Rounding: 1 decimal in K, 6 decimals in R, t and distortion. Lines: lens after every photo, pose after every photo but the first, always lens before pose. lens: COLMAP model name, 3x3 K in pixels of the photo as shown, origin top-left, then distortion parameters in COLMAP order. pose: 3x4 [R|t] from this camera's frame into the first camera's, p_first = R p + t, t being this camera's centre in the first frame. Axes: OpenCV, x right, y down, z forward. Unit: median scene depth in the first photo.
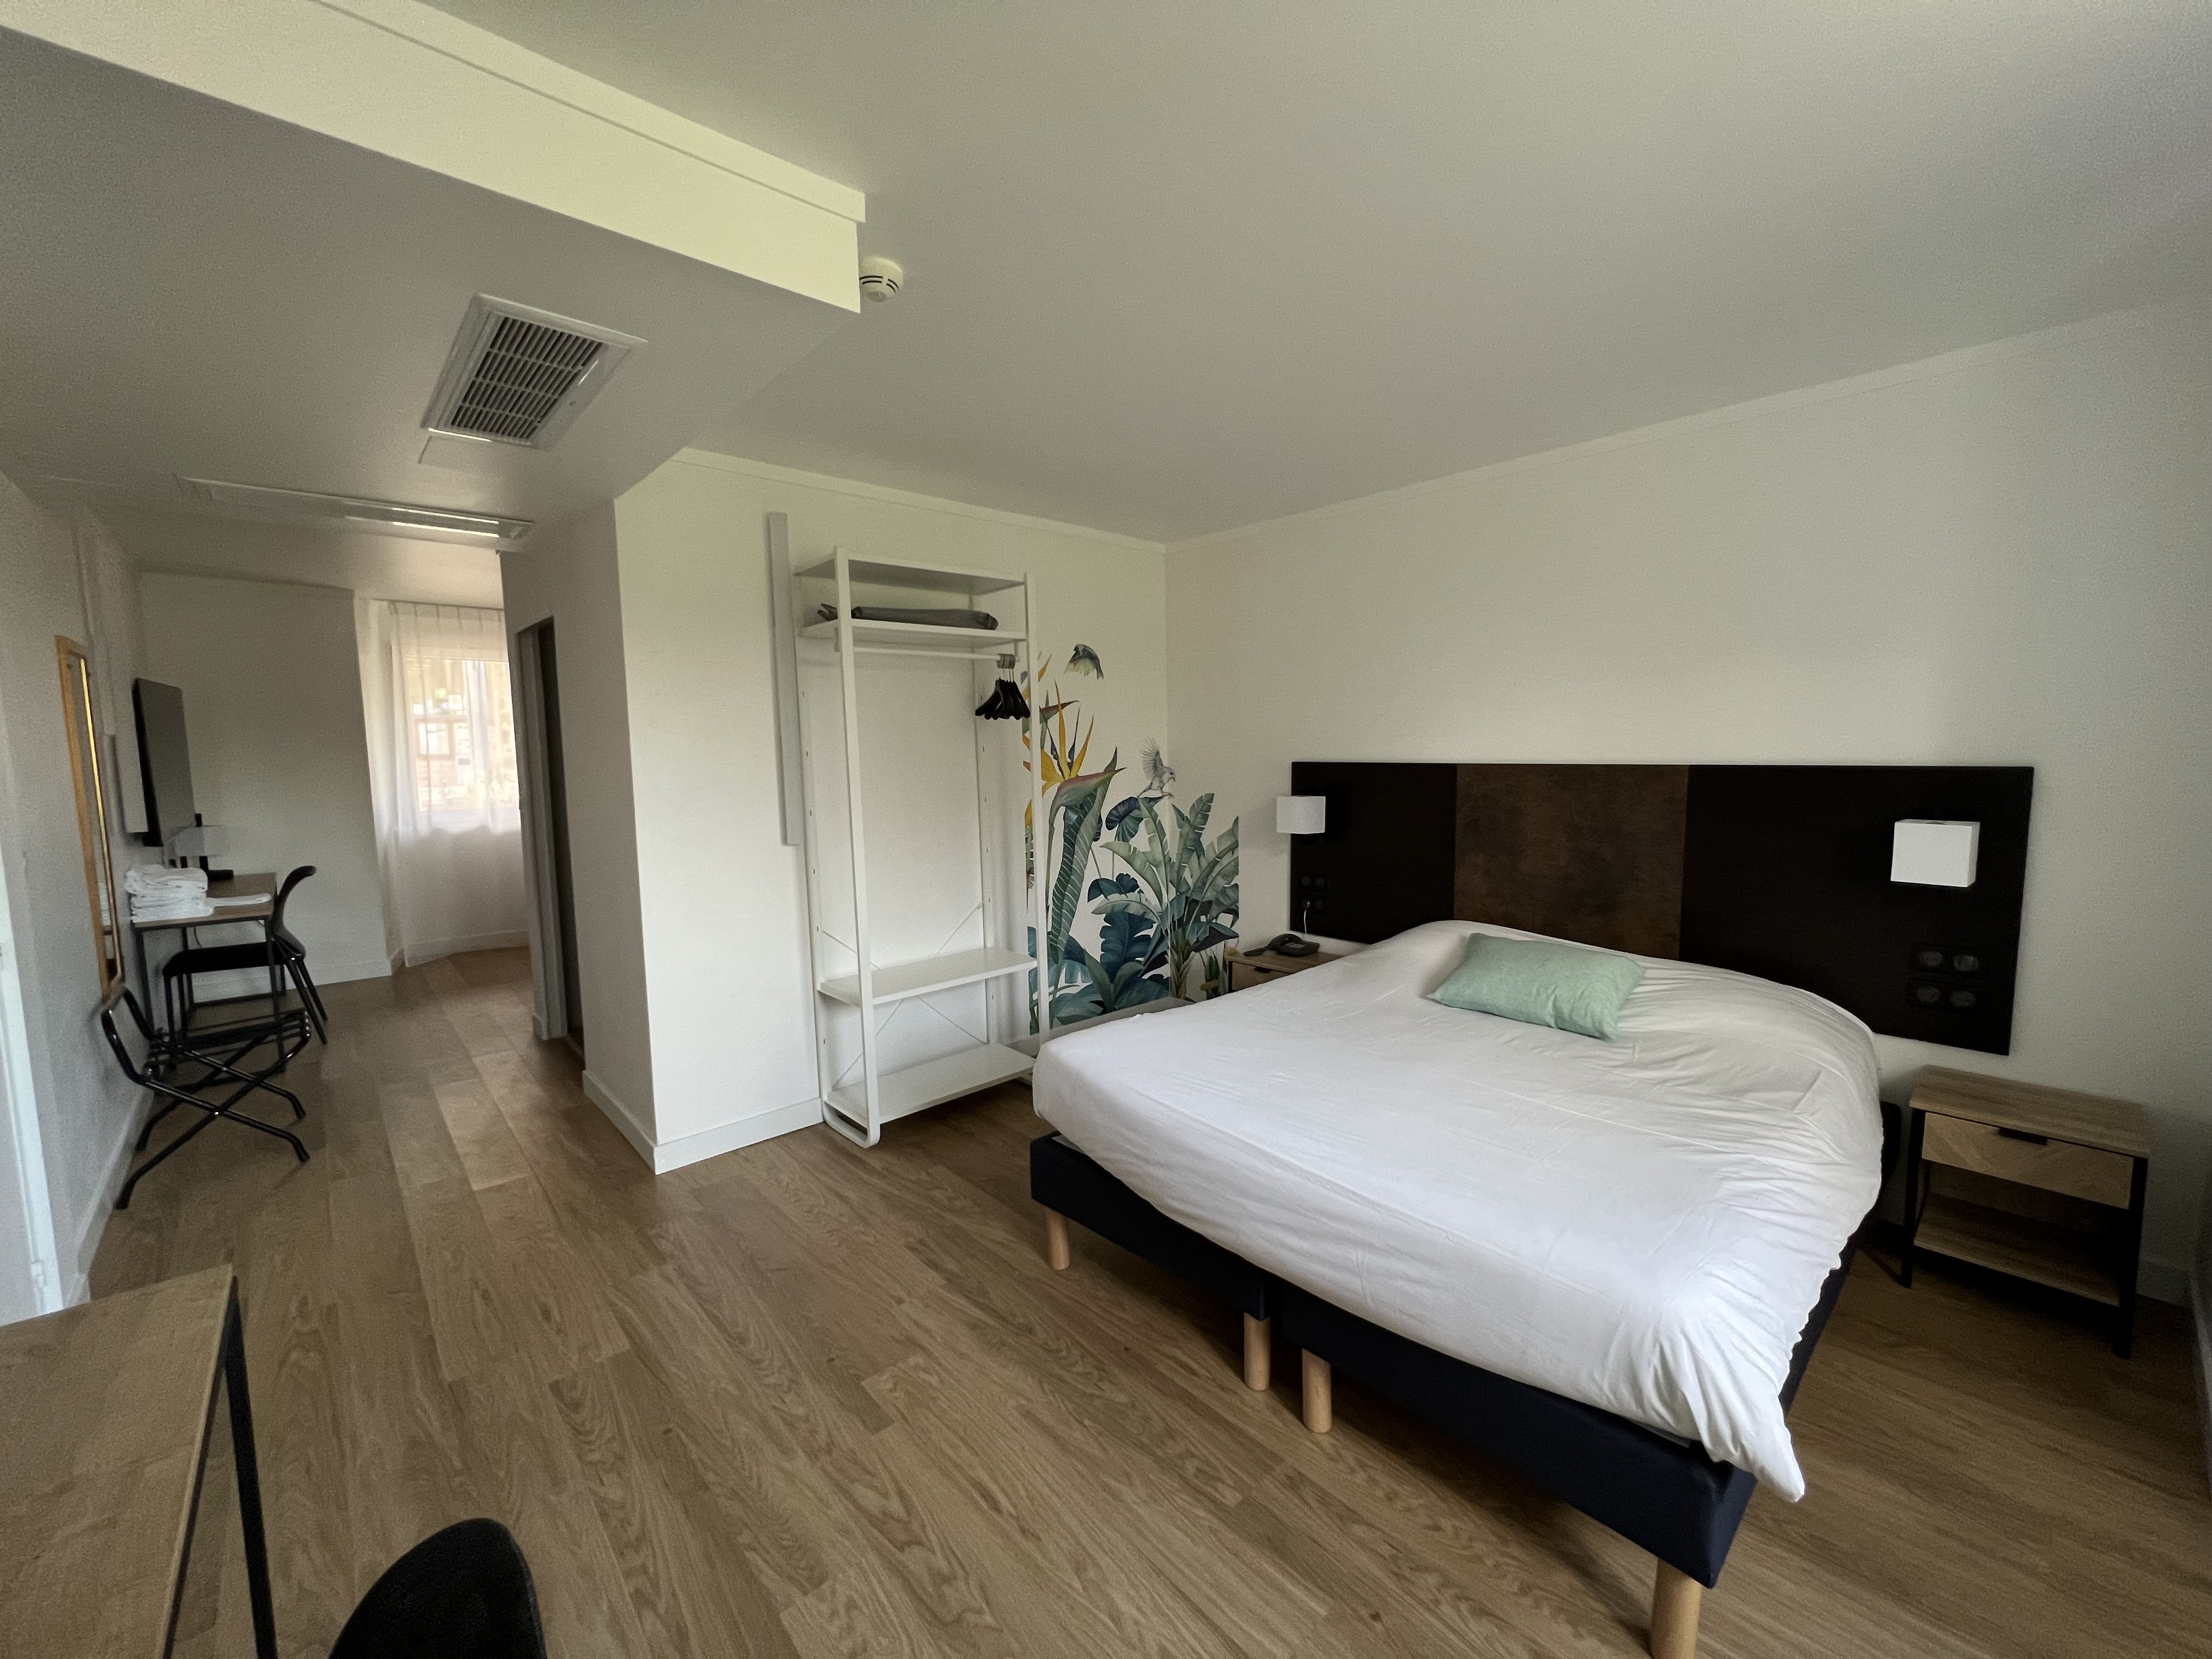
lens RADIAL K [[883.1, 0, 1107.5], [0, 883.1, 832.4], [0, 0, 1]] dist [0.000990, 0.000163]
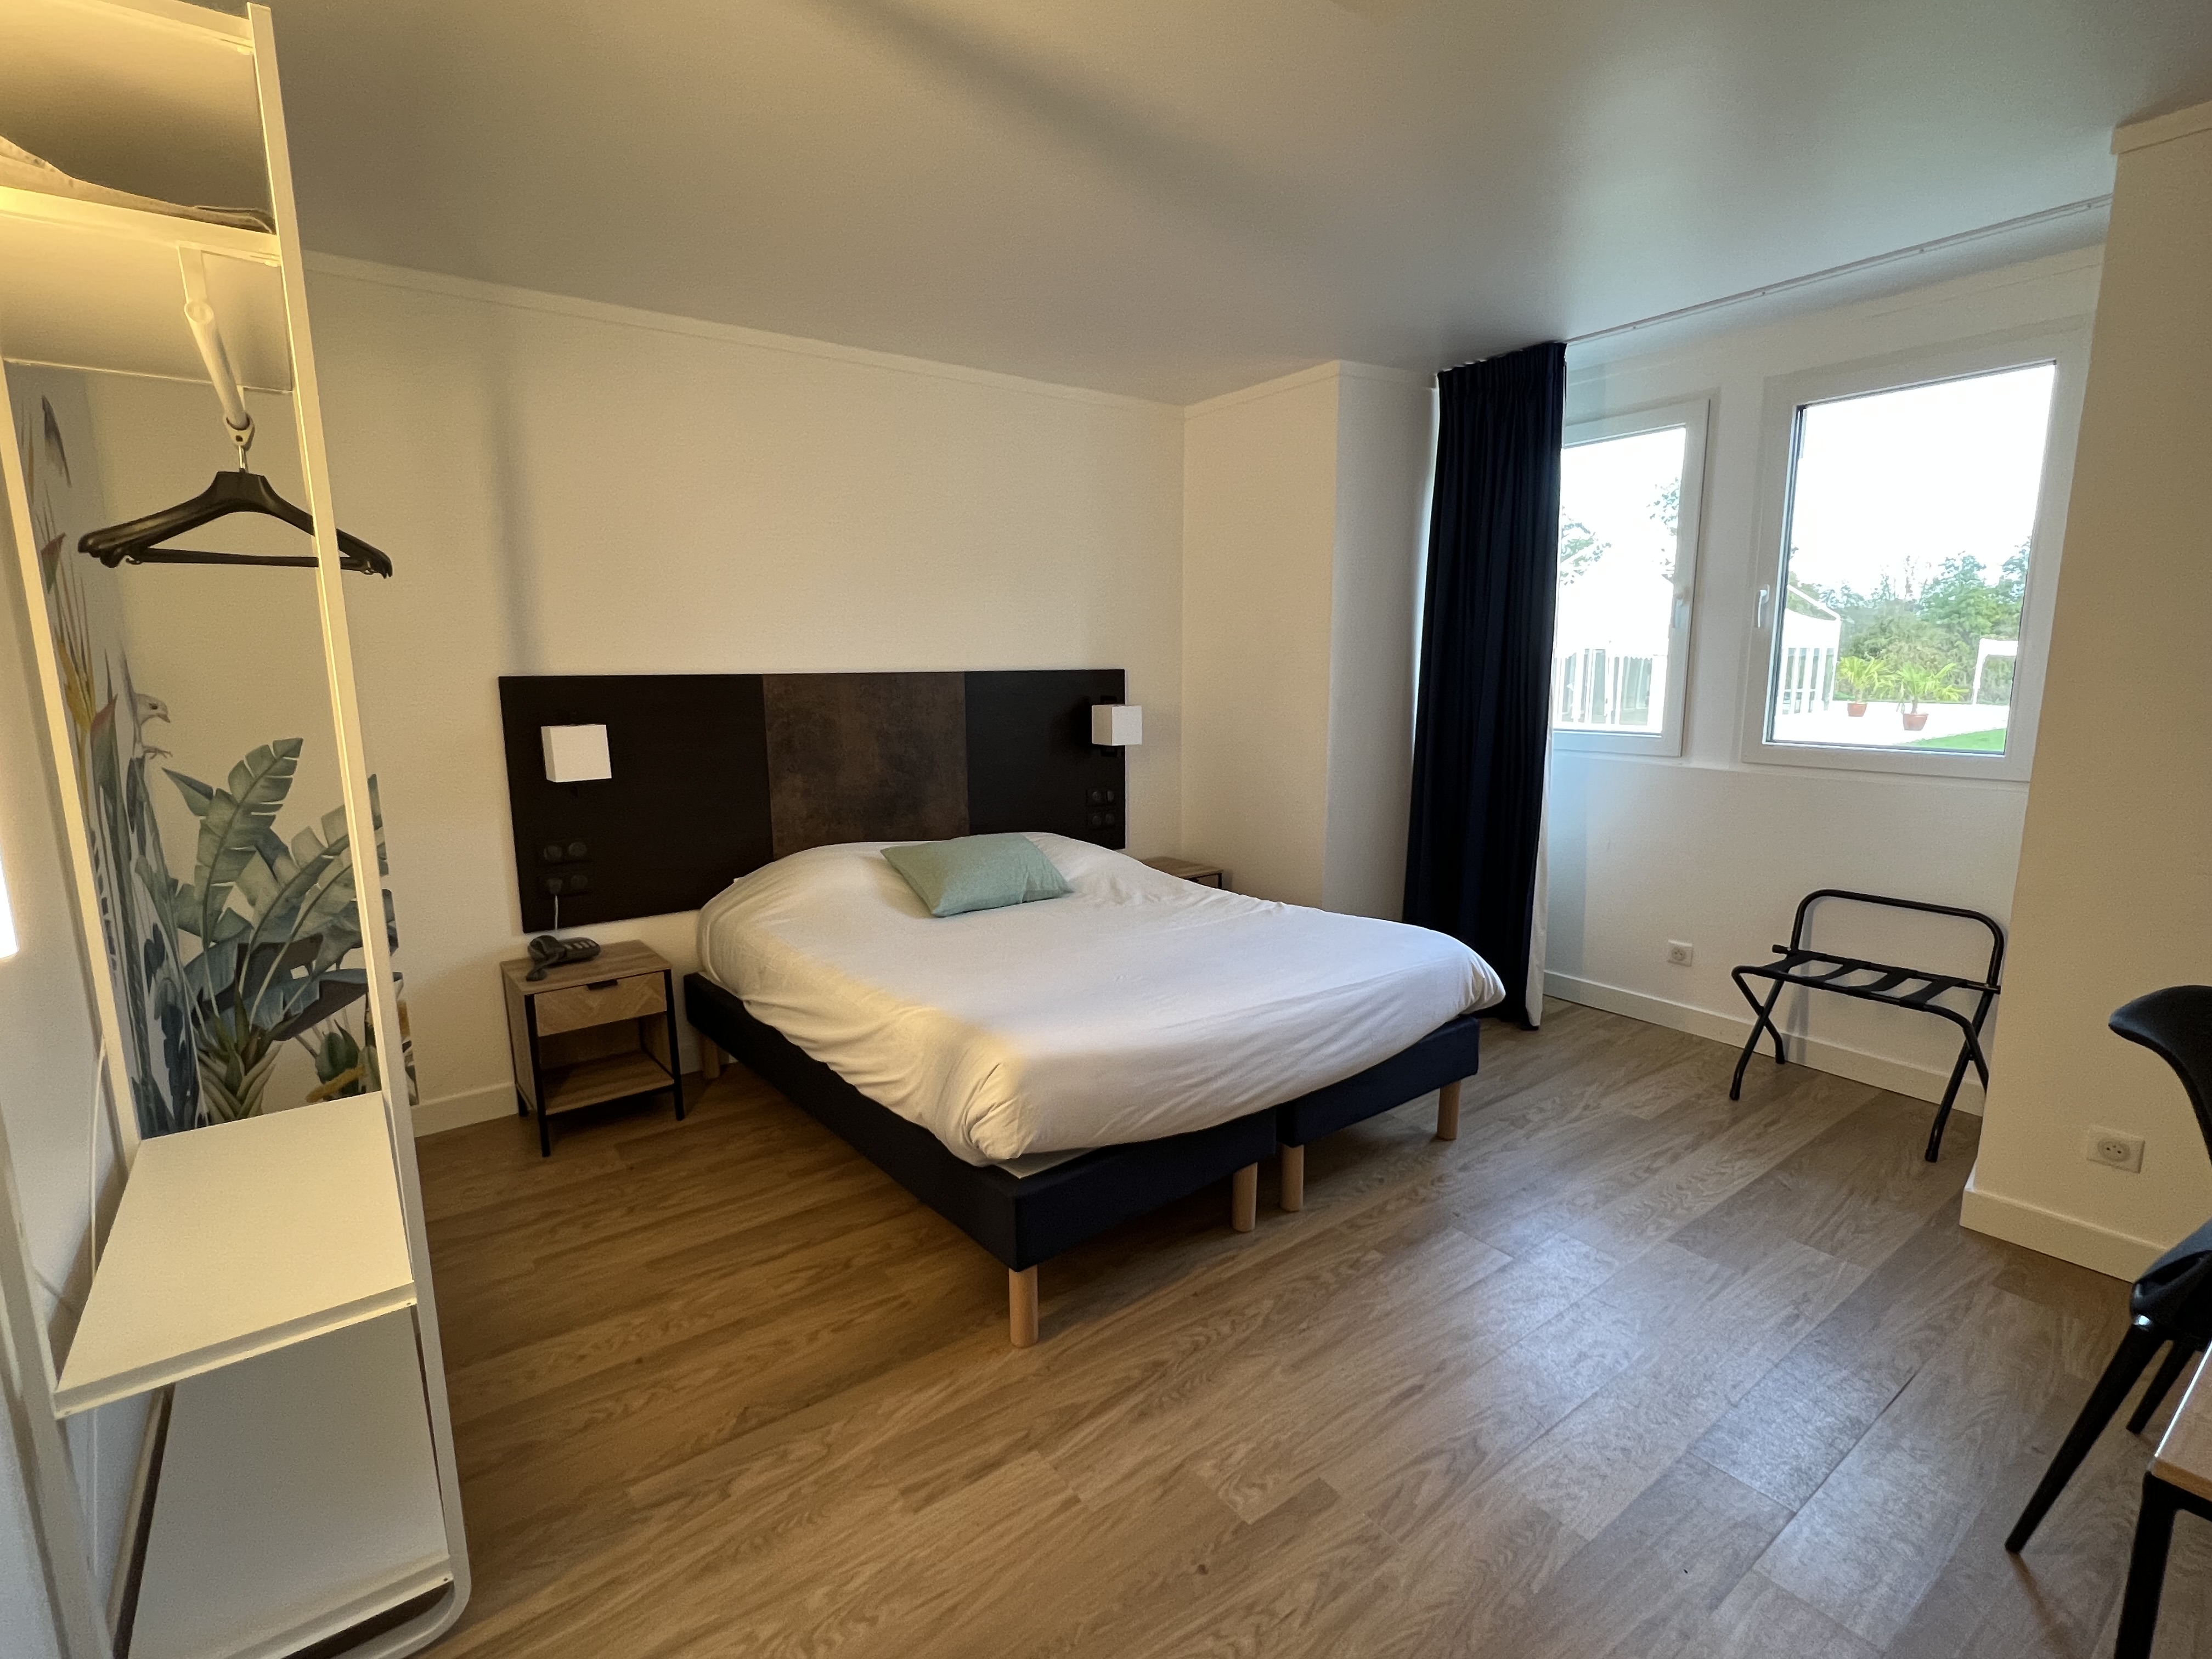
lens RADIAL K [[1041.9, 0, 1107.7], [0, 1041.9, 827.5], [0, 0, 1]] dist [0.000161, 0.000041]
pose [[0.093901, -0.147623, 0.984576, -0.727521], [0.101910, 0.985176, 0.137994, -0.043411], [-0.990352, 0.087381, 0.107553, 0.682379]]
